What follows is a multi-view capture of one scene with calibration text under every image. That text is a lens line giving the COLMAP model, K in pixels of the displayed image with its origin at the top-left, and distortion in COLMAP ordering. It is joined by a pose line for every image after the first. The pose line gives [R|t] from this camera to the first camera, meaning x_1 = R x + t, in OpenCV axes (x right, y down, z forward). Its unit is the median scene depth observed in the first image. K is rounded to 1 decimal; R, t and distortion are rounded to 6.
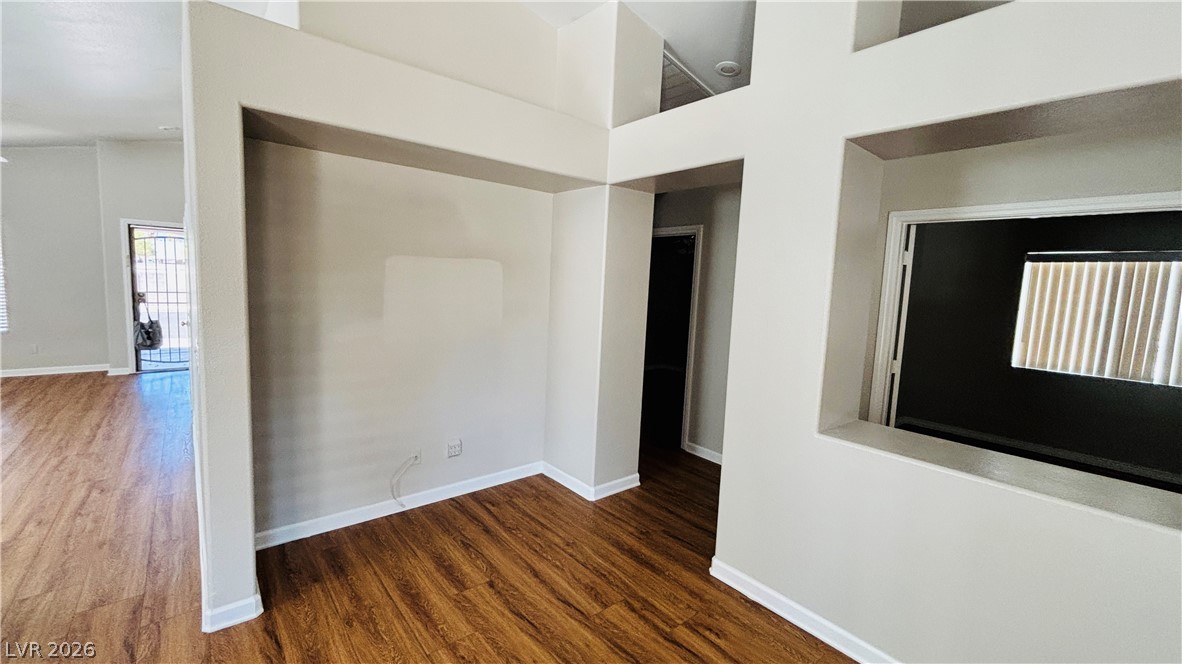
lens RADIAL K [[484.5, 0, 591.0], [0, 484.5, 332.0], [0, 0, 1]] dist [-0.001997, -0.000122]
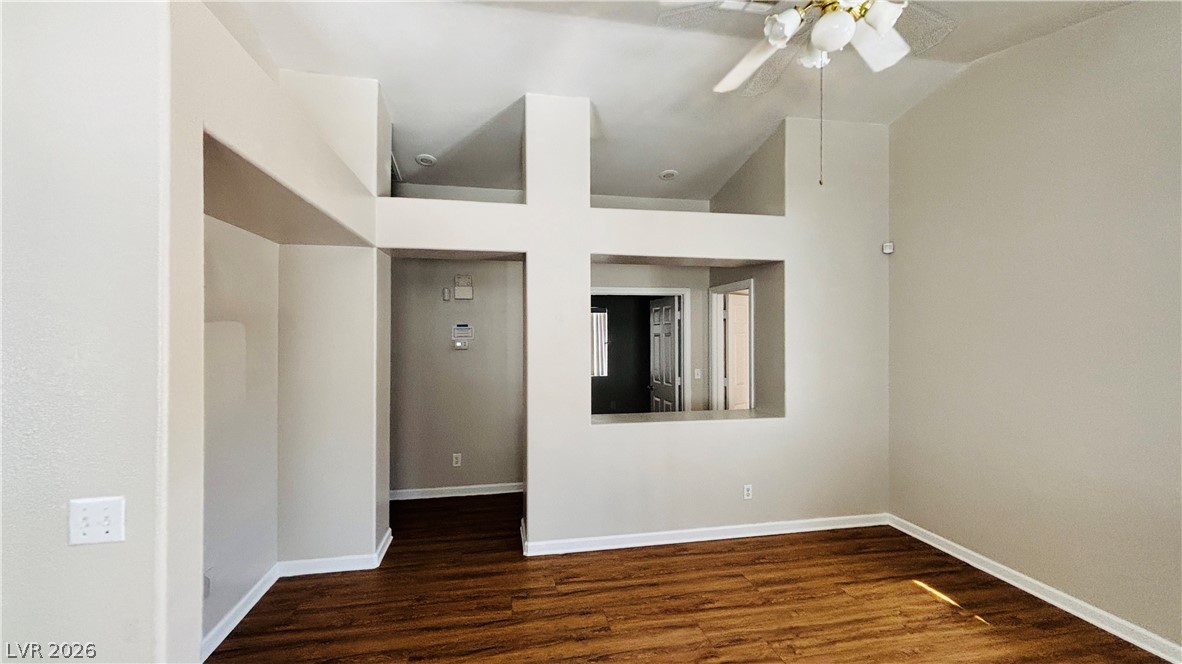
lens RADIAL K [[484.5, 0, 591.0], [0, 484.5, 332.0], [0, 0, 1]] dist [-0.001997, -0.000122]
pose [[0.484125, -0.046810, 0.873746, -0.709137], [0.120141, 0.992667, -0.013387, -0.061146], [-0.866712, 0.111453, 0.486199, 0.124432]]
